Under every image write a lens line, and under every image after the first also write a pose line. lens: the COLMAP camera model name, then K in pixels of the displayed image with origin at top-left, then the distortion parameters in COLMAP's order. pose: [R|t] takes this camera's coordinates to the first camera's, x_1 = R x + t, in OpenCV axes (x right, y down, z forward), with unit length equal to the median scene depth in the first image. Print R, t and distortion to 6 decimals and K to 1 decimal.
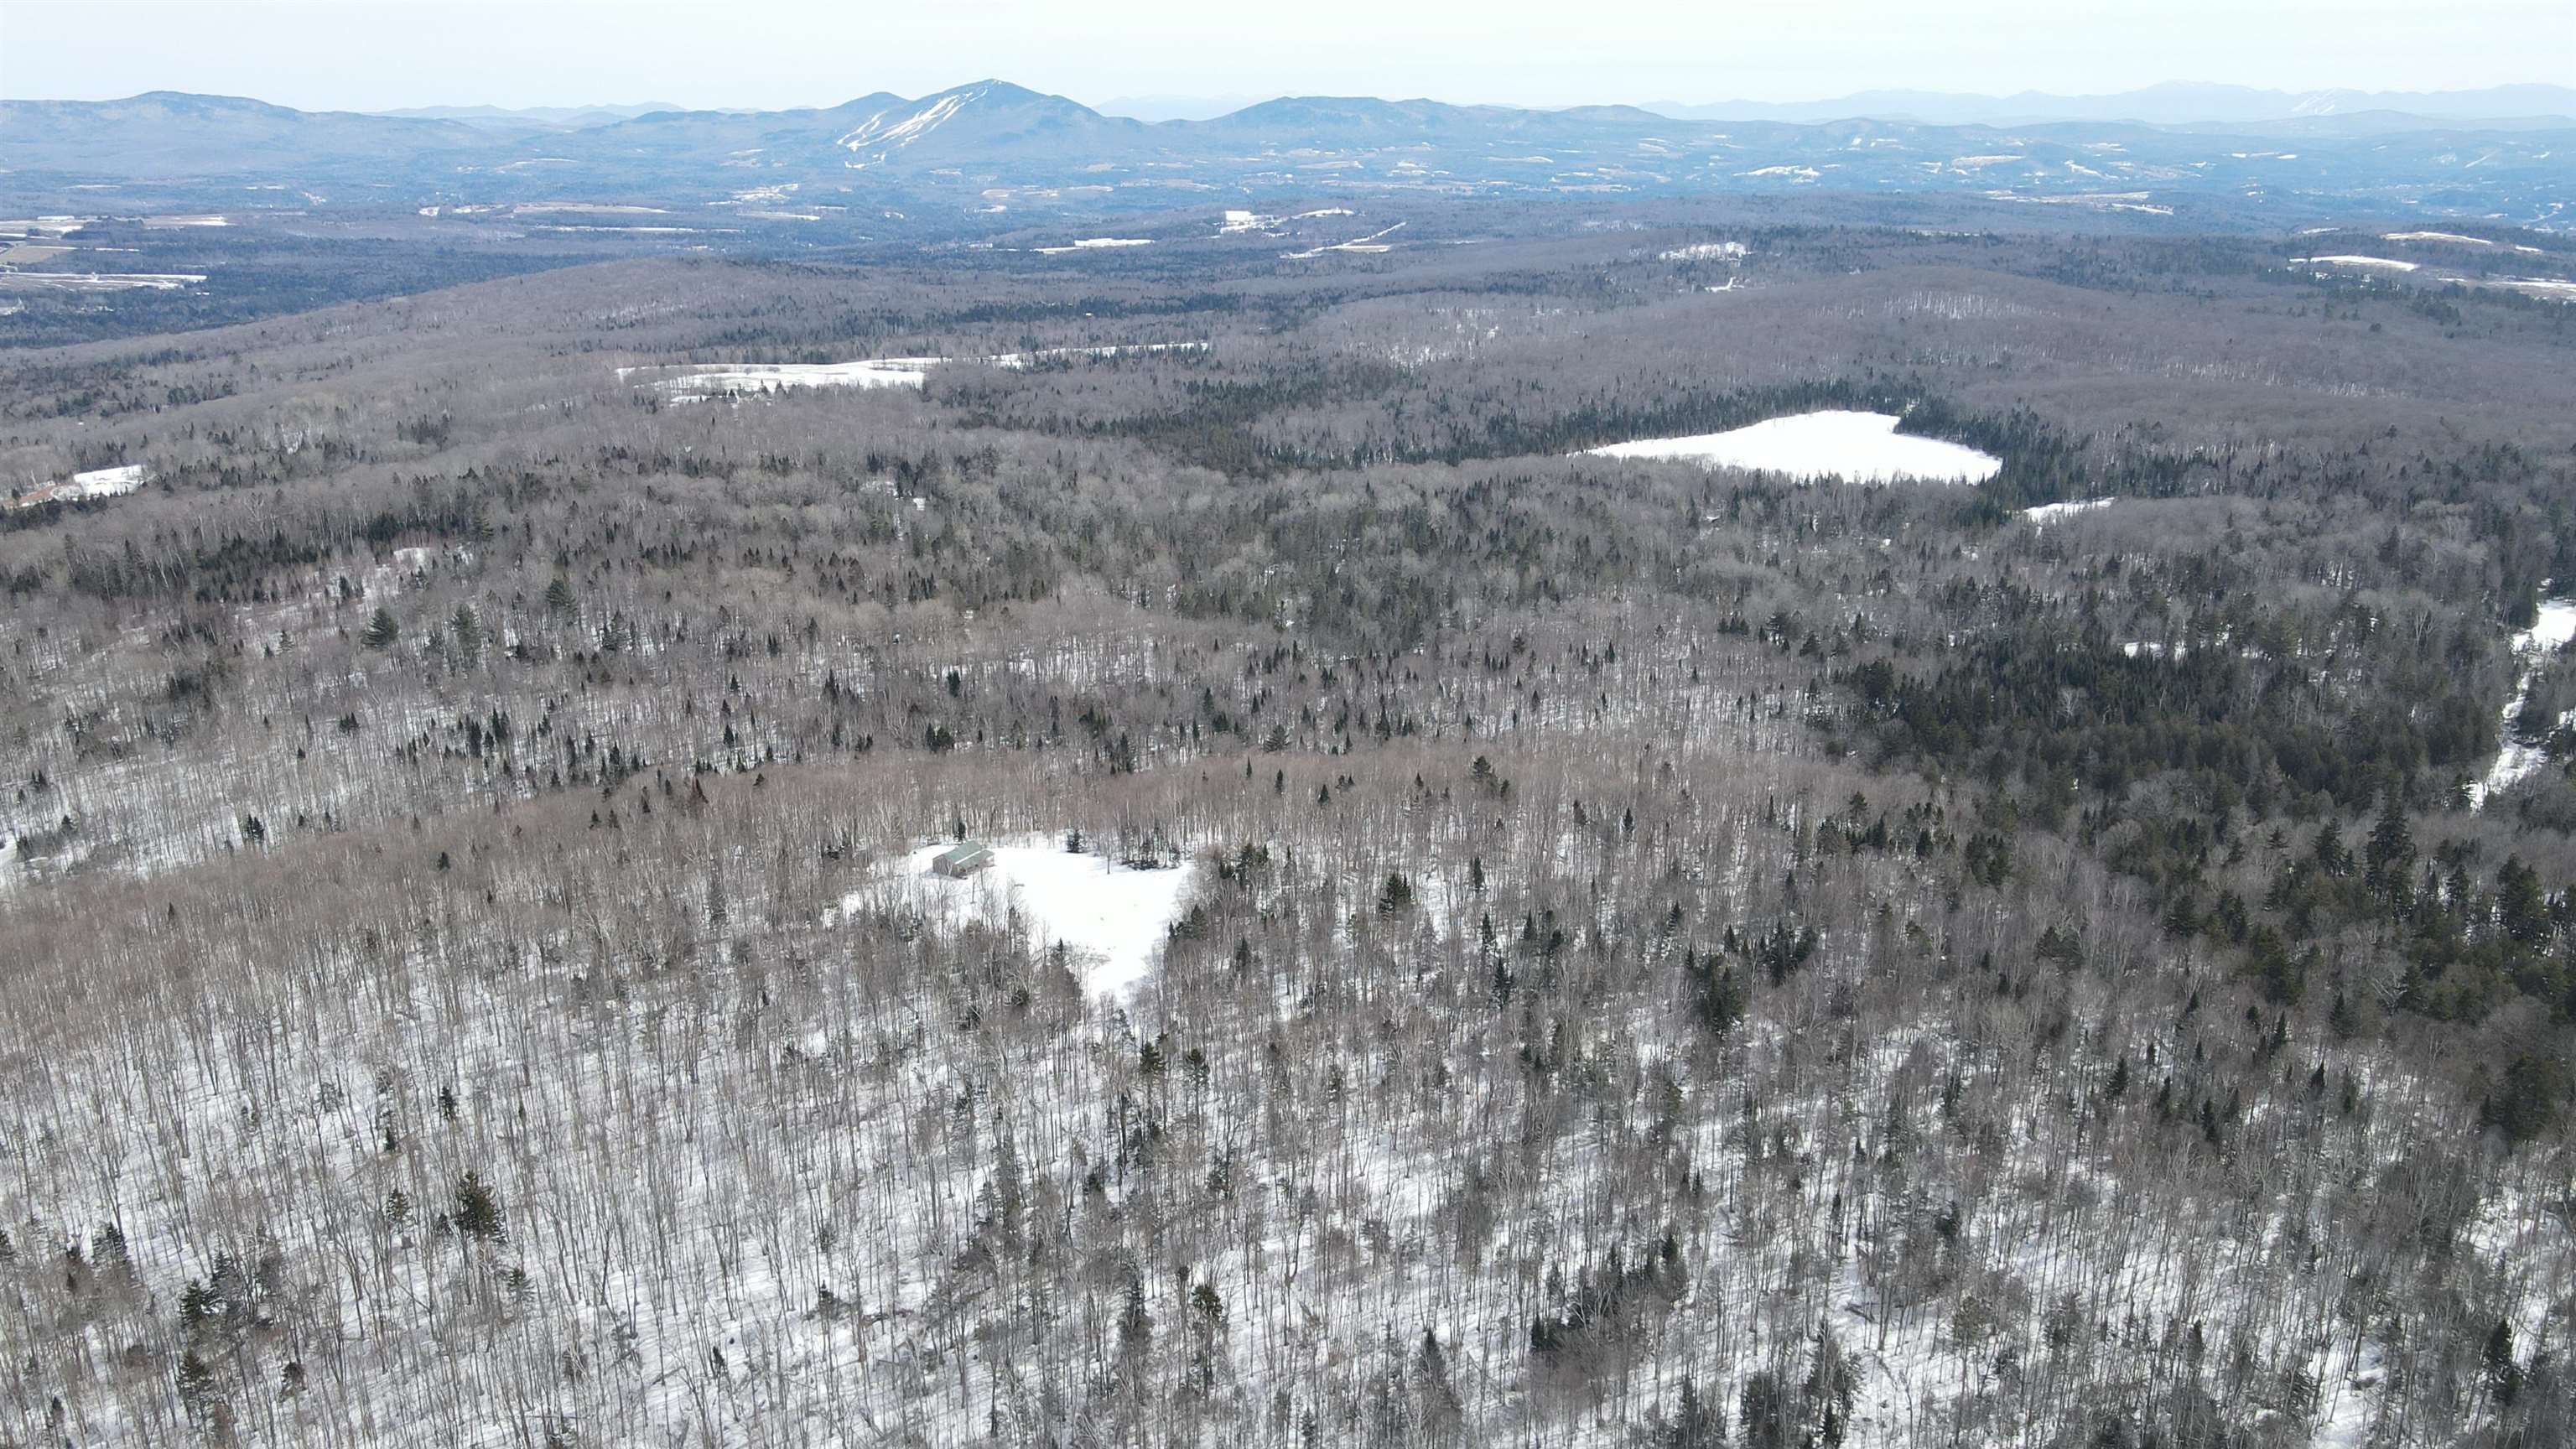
lens RADIAL K [[1905.2, 0, 1289.7], [0, 1905.2, 714.0], [0, 0, 1]] dist [0.017835, 0.023797]
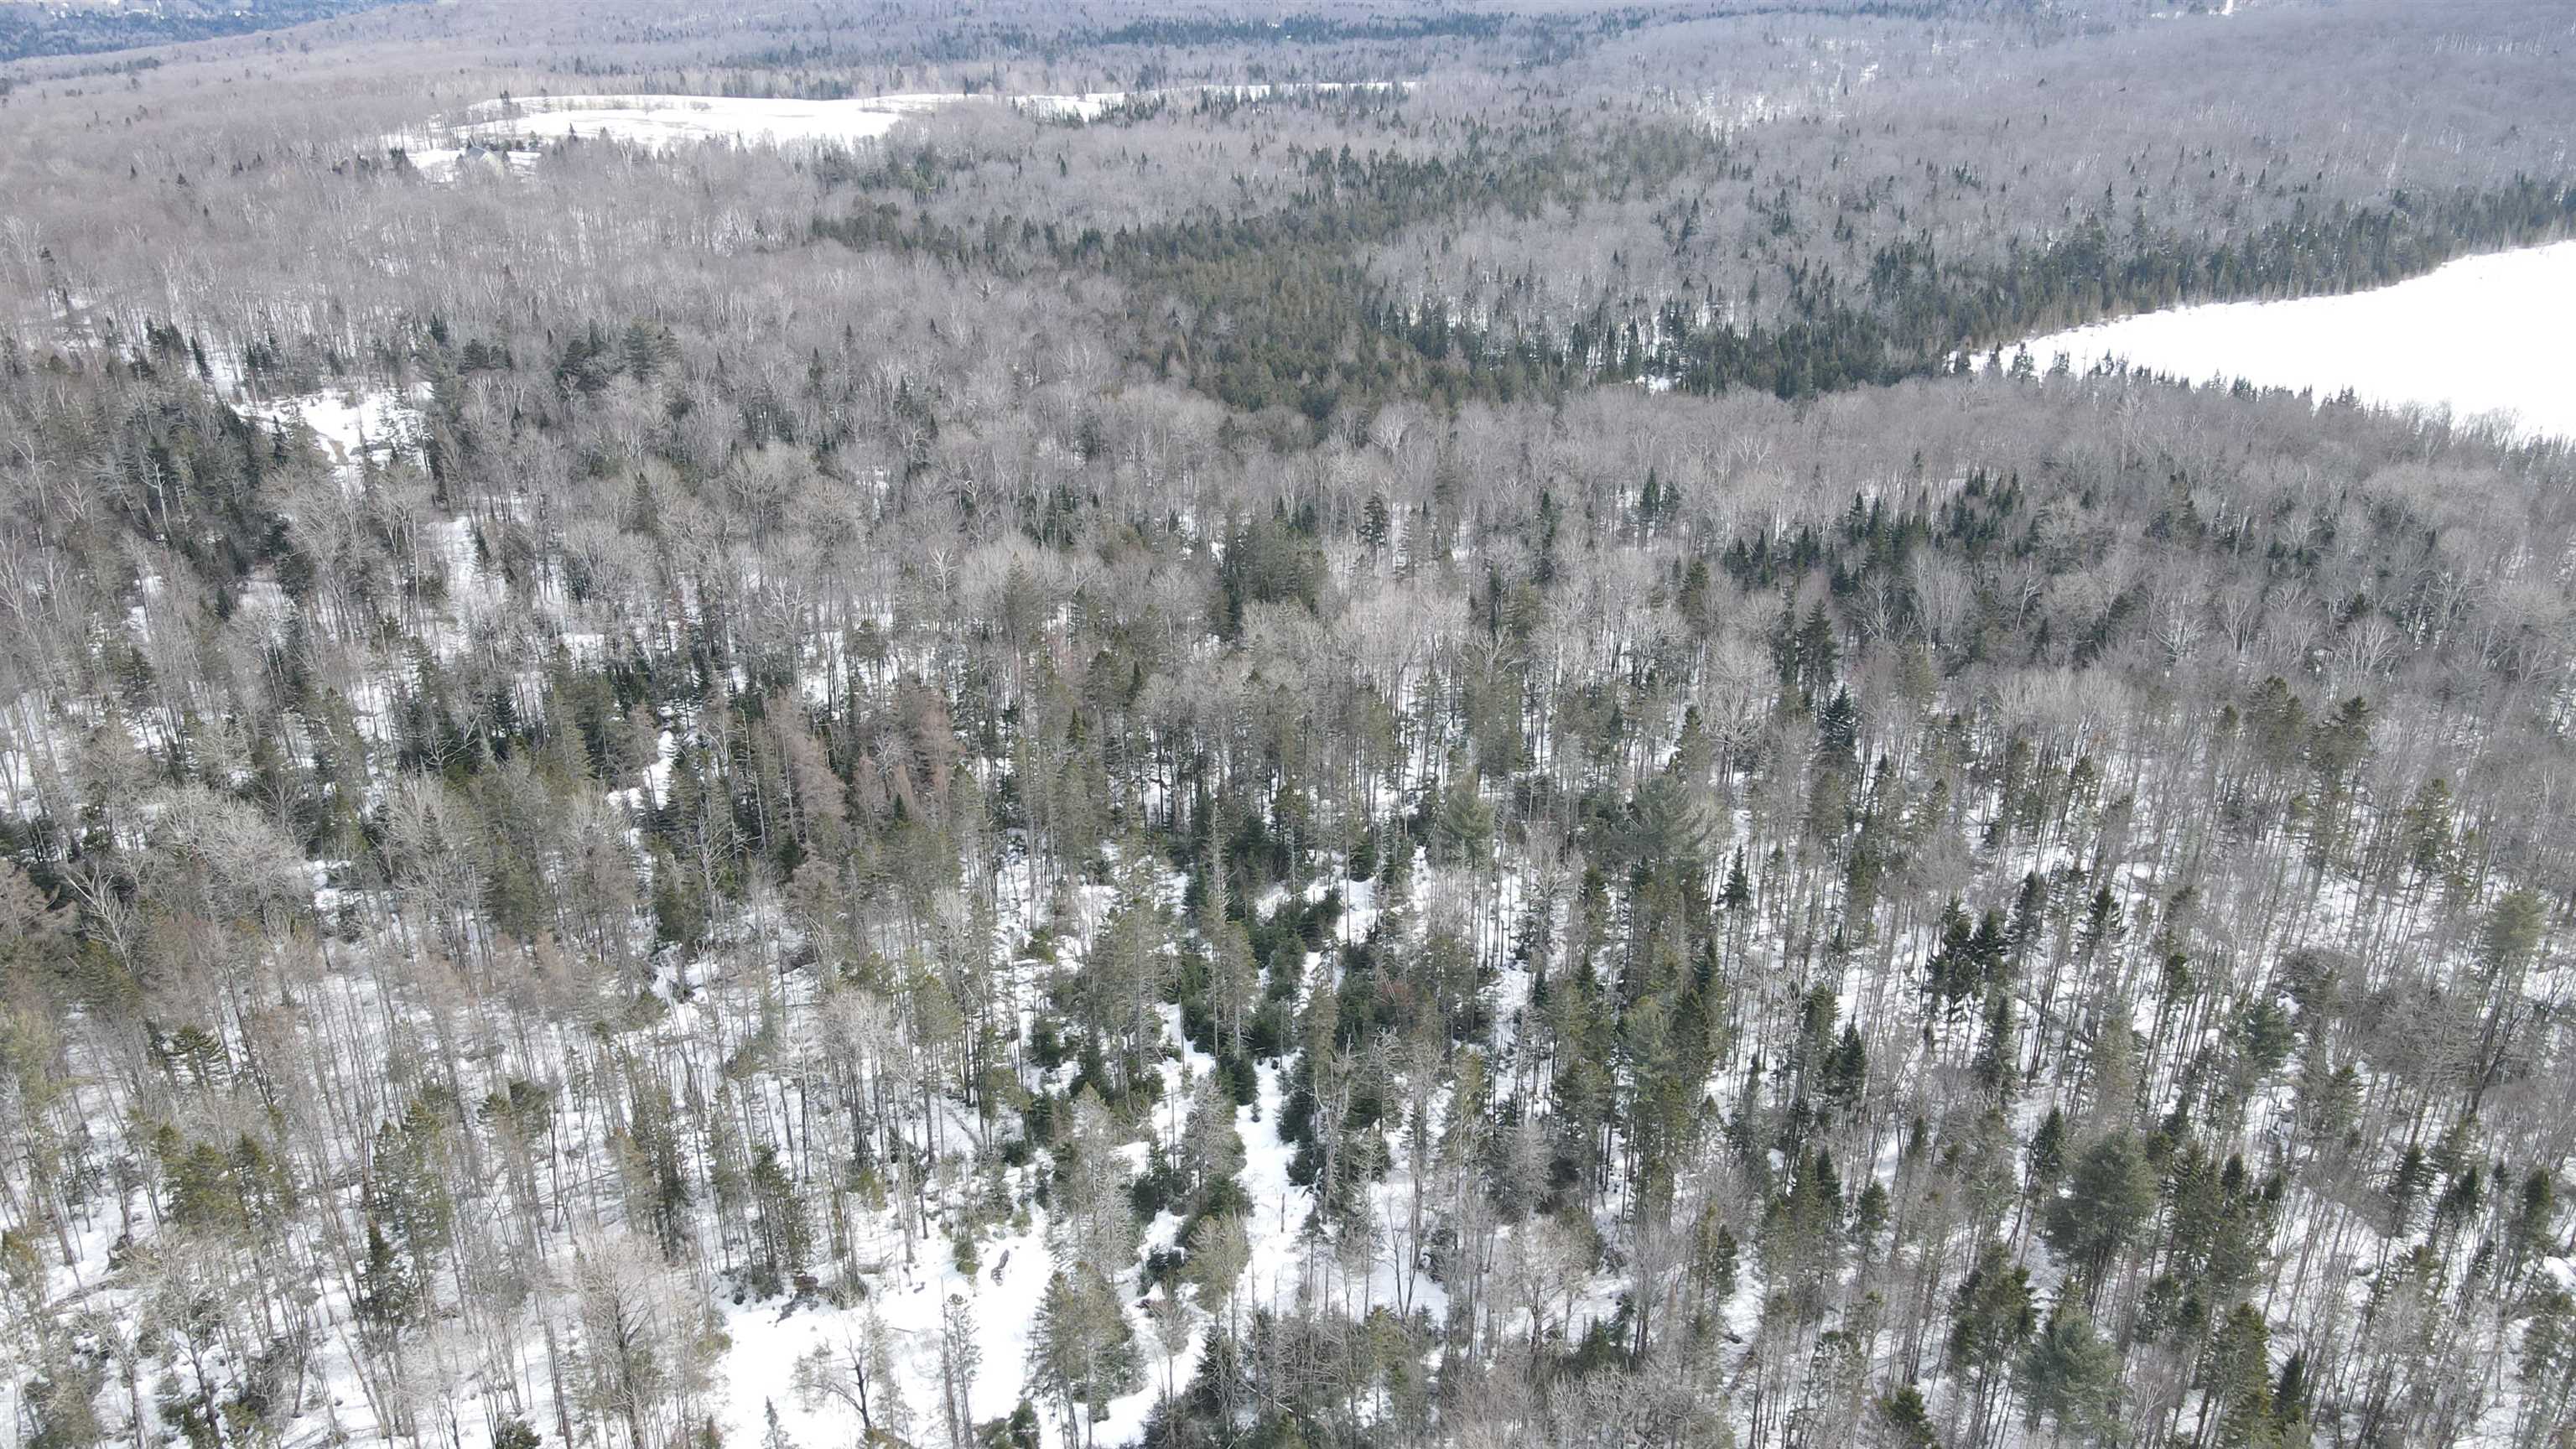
lens RADIAL K [[1905.2, 0, 1289.7], [0, 1905.2, 714.0], [0, 0, 1]] dist [0.017835, 0.023797]
pose [[0.986750, 0.072164, -0.145317, 0.010394], [-0.053243, 0.990067, 0.130128, -0.026650], [0.153265, -0.120666, 0.980790, 0.137843]]
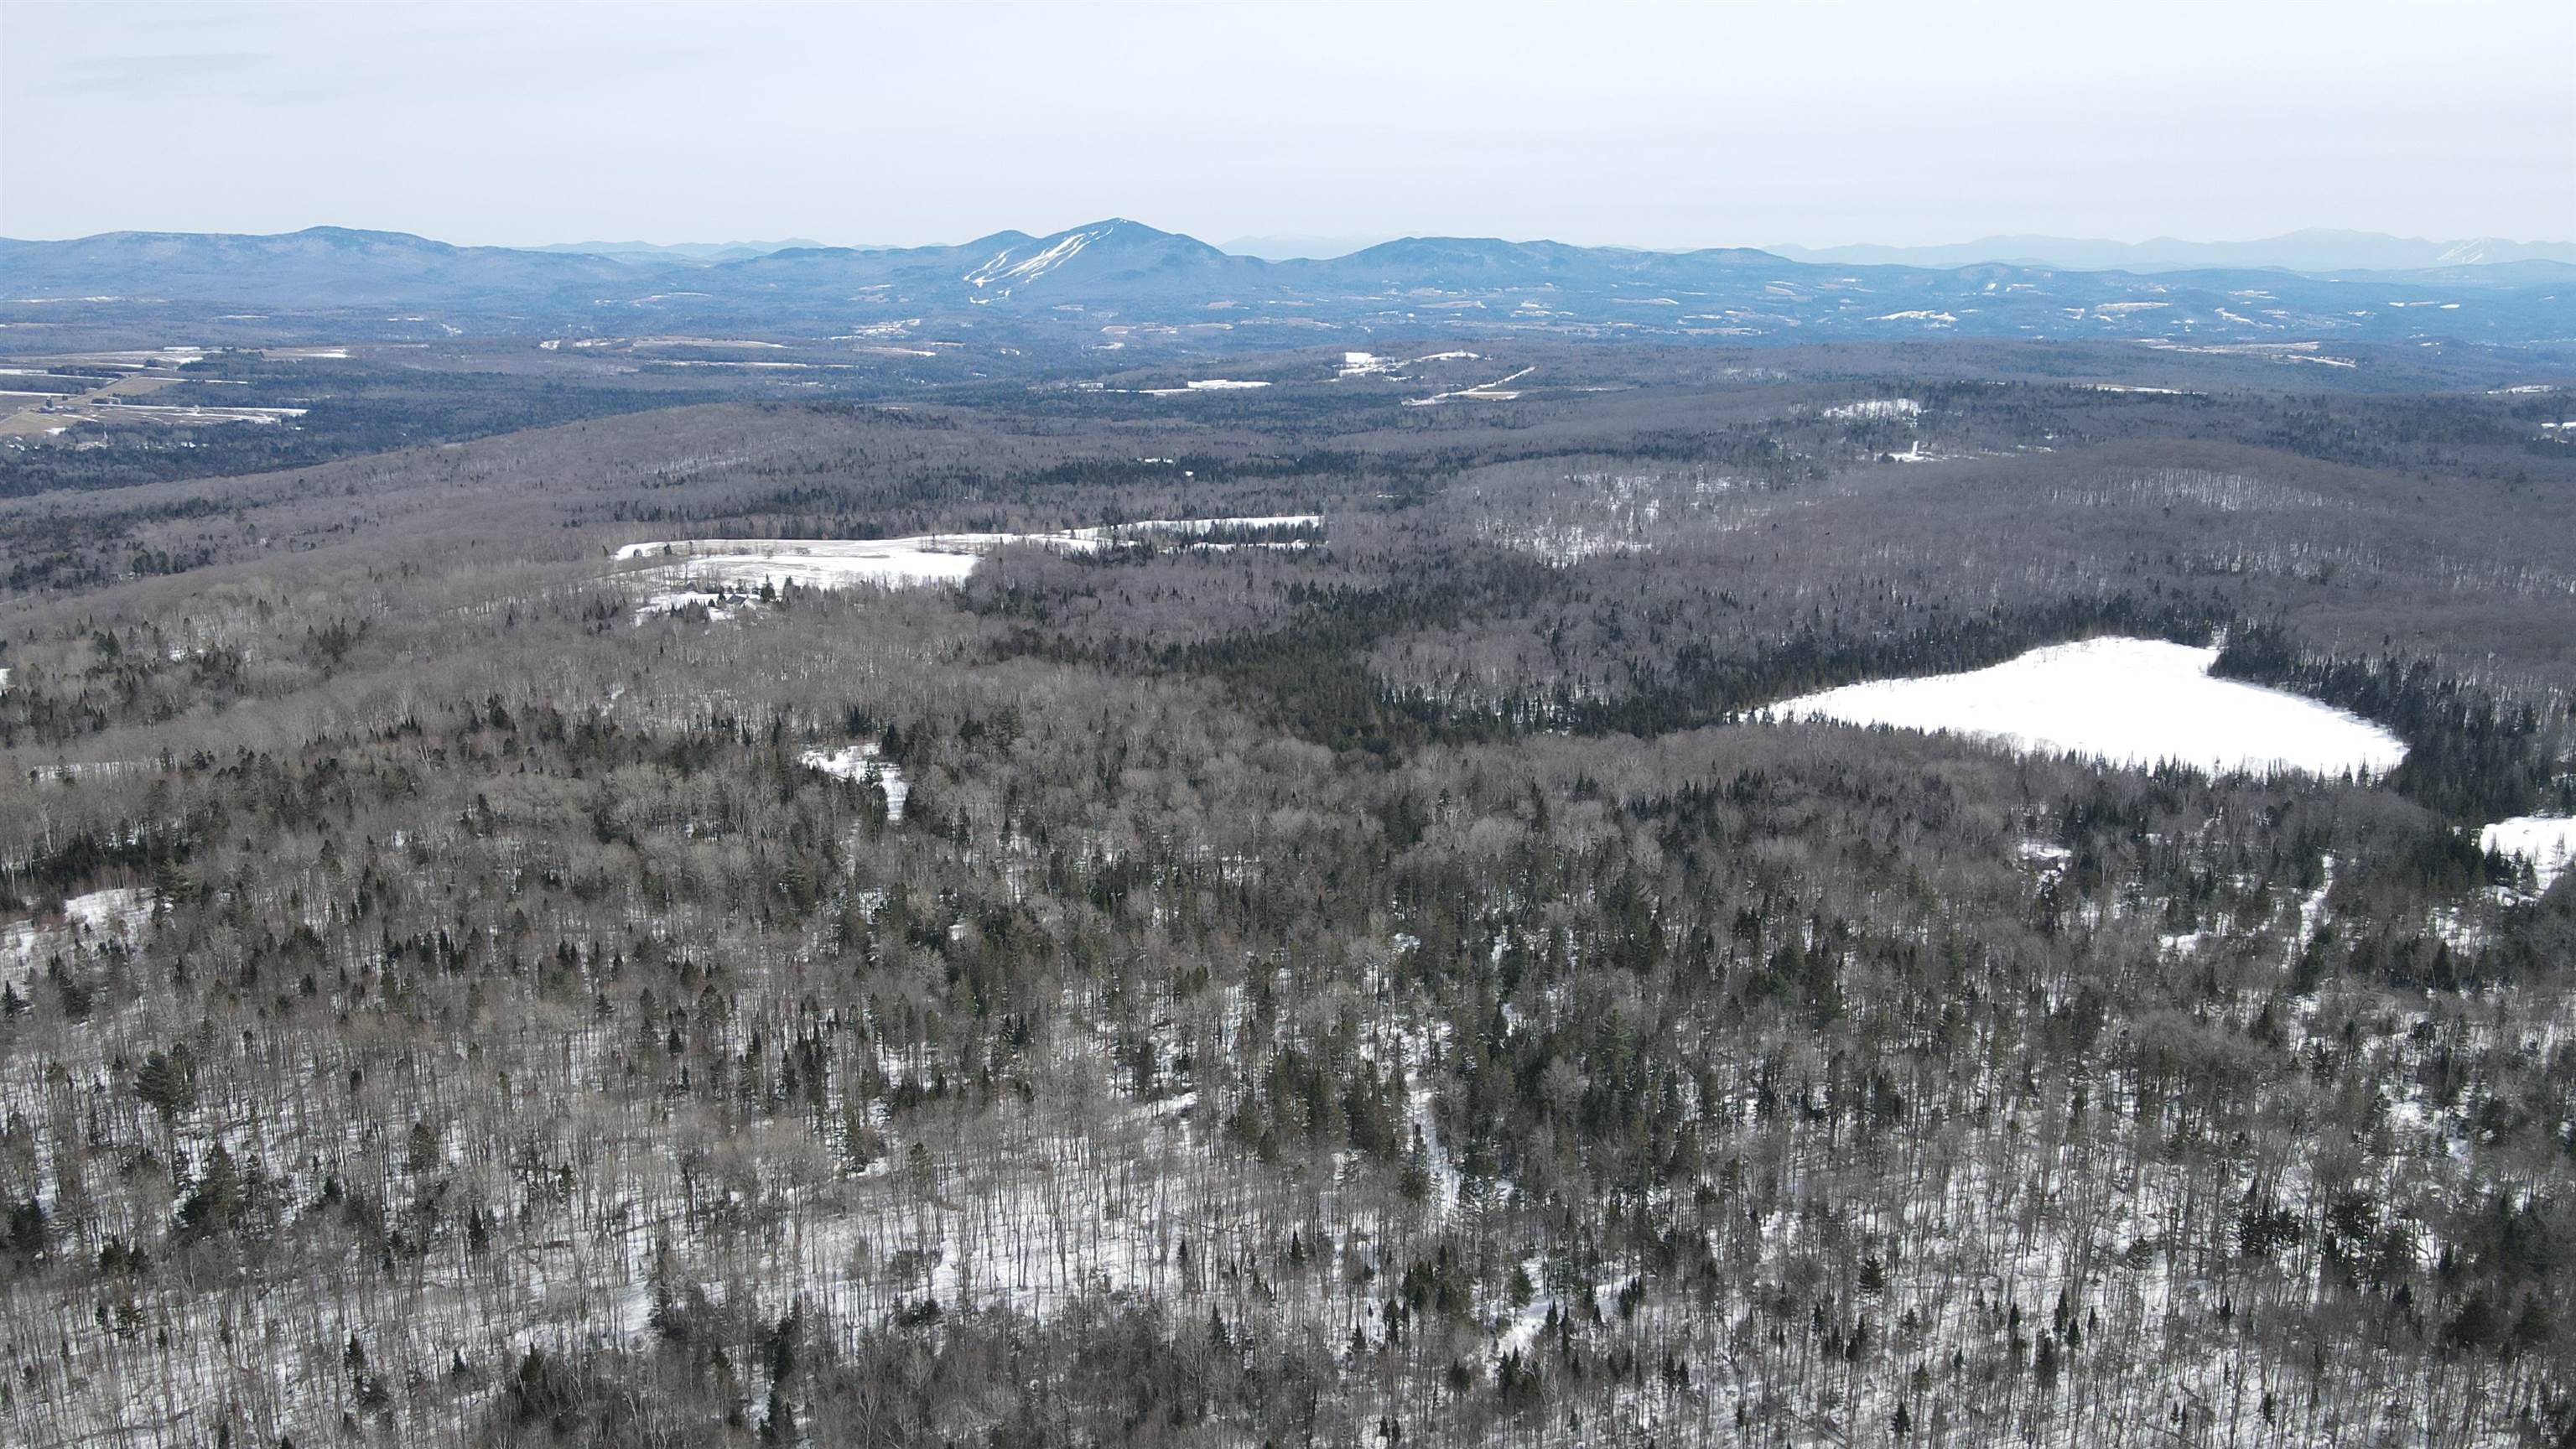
lens RADIAL K [[1905.2, 0, 1289.7], [0, 1905.2, 714.0], [0, 0, 1]] dist [0.017835, 0.023797]
pose [[0.998046, 0.022362, -0.058351, -0.001705], [-0.026243, 0.997434, -0.066608, -0.020991], [0.056712, 0.068010, 0.996072, 0.063791]]
